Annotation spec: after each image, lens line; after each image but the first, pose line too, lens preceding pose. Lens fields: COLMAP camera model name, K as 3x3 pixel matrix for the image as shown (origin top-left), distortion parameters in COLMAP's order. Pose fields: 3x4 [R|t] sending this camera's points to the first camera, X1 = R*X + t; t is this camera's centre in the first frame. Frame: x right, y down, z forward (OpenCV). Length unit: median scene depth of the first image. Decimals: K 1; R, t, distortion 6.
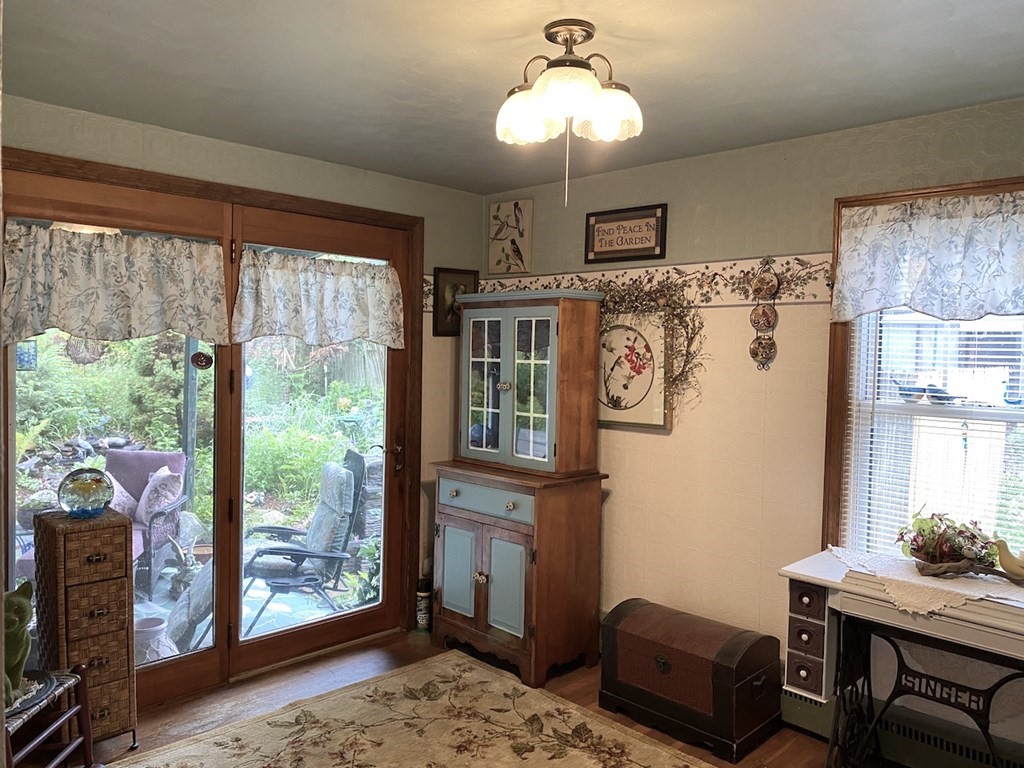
lens RADIAL K [[780.0, 0, 508.9], [0, 780.0, 386.4], [0, 0, 1]] dist [0.047387, -0.062647]
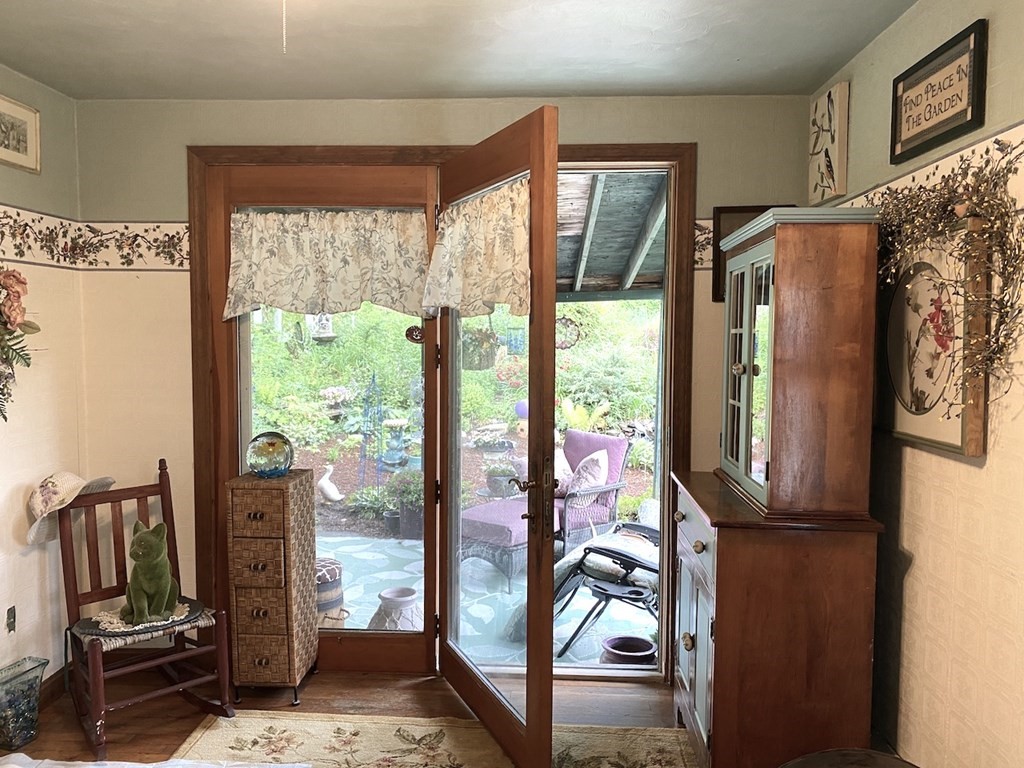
lens RADIAL K [[780.0, 0, 508.9], [0, 780.0, 386.4], [0, 0, 1]] dist [0.047387, -0.062647]
pose [[0.665062, 0.035001, -0.745967, 0.381730], [-0.030280, 0.999343, 0.019894, 0.007859], [0.746174, 0.009357, 0.665685, 0.417699]]
